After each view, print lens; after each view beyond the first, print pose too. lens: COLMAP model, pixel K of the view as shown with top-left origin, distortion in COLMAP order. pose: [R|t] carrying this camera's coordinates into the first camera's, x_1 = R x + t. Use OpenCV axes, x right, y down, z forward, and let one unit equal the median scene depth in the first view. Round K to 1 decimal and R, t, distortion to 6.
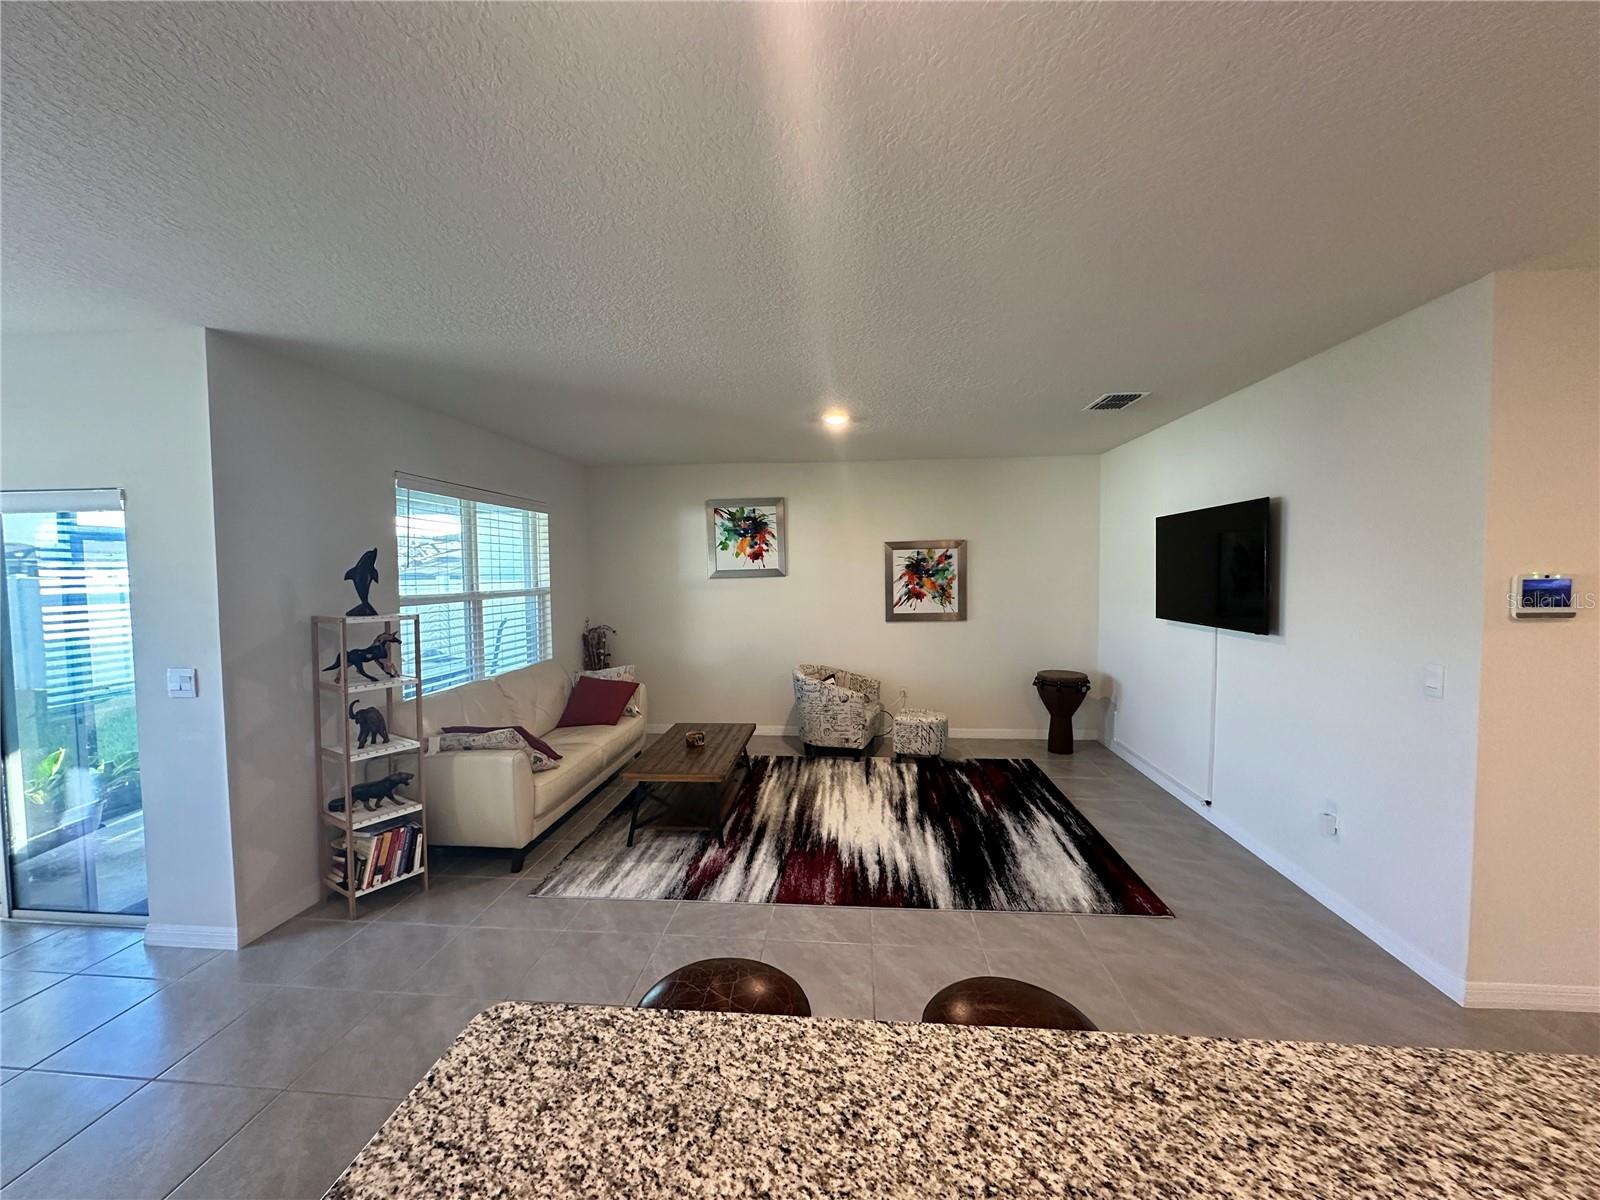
lens RADIAL K [[636.2, 0, 798.5], [0, 636.2, 594.0], [0, 0, 1]] dist [-0.002582, 0.000459]
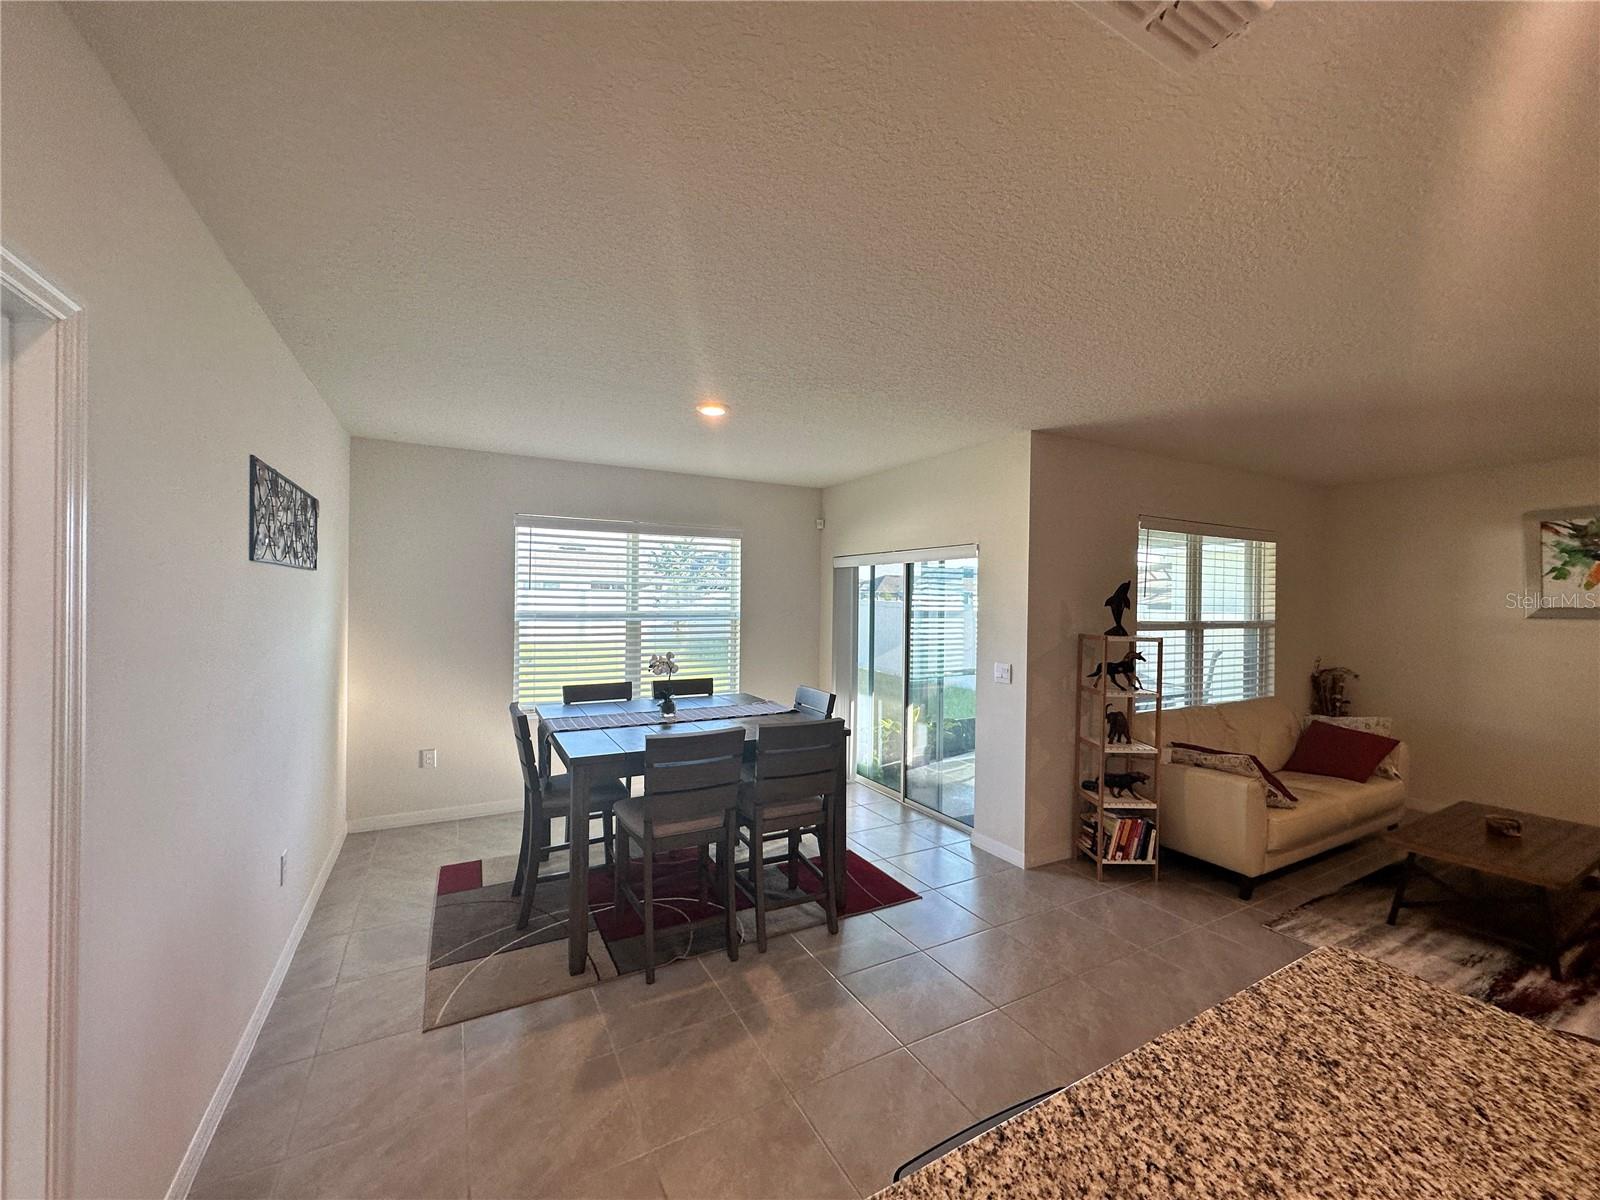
lens RADIAL K [[636.2, 0, 800.5], [0, 636.2, 600.2], [0, 0, 1]] dist [-0.002582, 0.000459]
pose [[0.563295, 0.019674, -0.826022, -0.016449], [-0.050999, 0.998638, -0.010993, 0.009617], [0.824680, 0.048319, 0.563531, -0.181510]]
